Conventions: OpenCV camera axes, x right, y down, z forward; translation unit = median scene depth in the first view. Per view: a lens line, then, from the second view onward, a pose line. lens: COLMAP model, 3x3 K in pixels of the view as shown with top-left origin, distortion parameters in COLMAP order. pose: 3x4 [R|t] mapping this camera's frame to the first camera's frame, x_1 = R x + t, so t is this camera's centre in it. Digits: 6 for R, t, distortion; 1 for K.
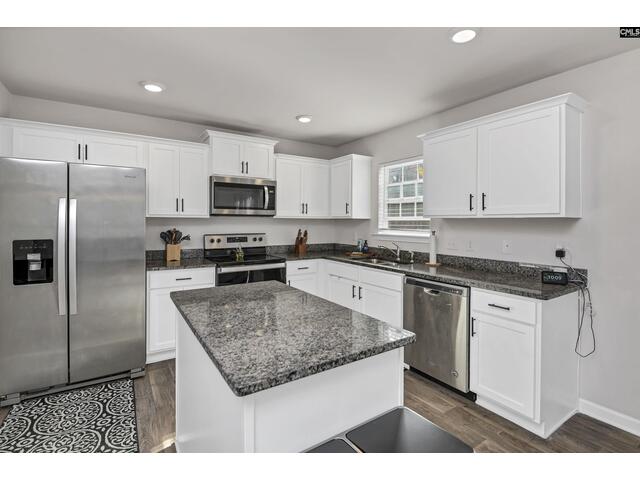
lens RADIAL K [[314.5, 0, 320.2], [0, 314.5, 225.9], [0, 0, 1]] dist [-0.001097, -0.000447]
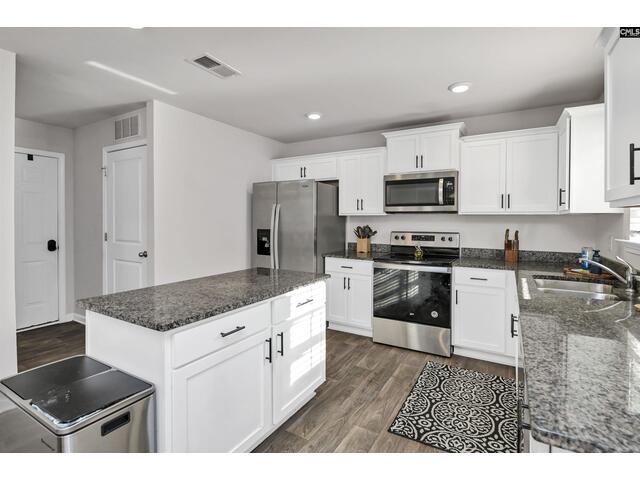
lens RADIAL K [[314.5, 0, 320.2], [0, 314.5, 225.9], [0, 0, 1]] dist [-0.001097, -0.000447]
pose [[0.448438, 0.017669, -0.893639, 0.488589], [-0.012375, 0.999831, 0.013559, -0.001907], [0.893728, 0.004979, 0.448581, 0.320001]]
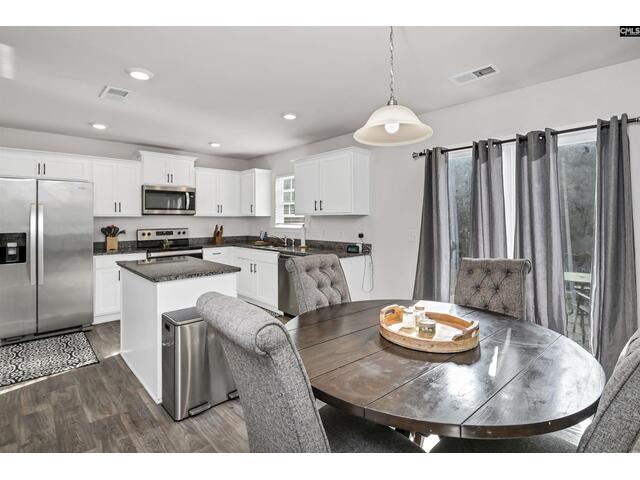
lens RADIAL K [[321.4, 0, 318.0], [0, 321.4, 218.7], [0, 0, 1]] dist [-0.003544, -0.001114]
pose [[0.985754, -0.009529, 0.167924, 0.149429], [0.011913, 0.999842, -0.013199, 0.009507], [-0.167772, 0.015011, 0.985712, -0.446051]]
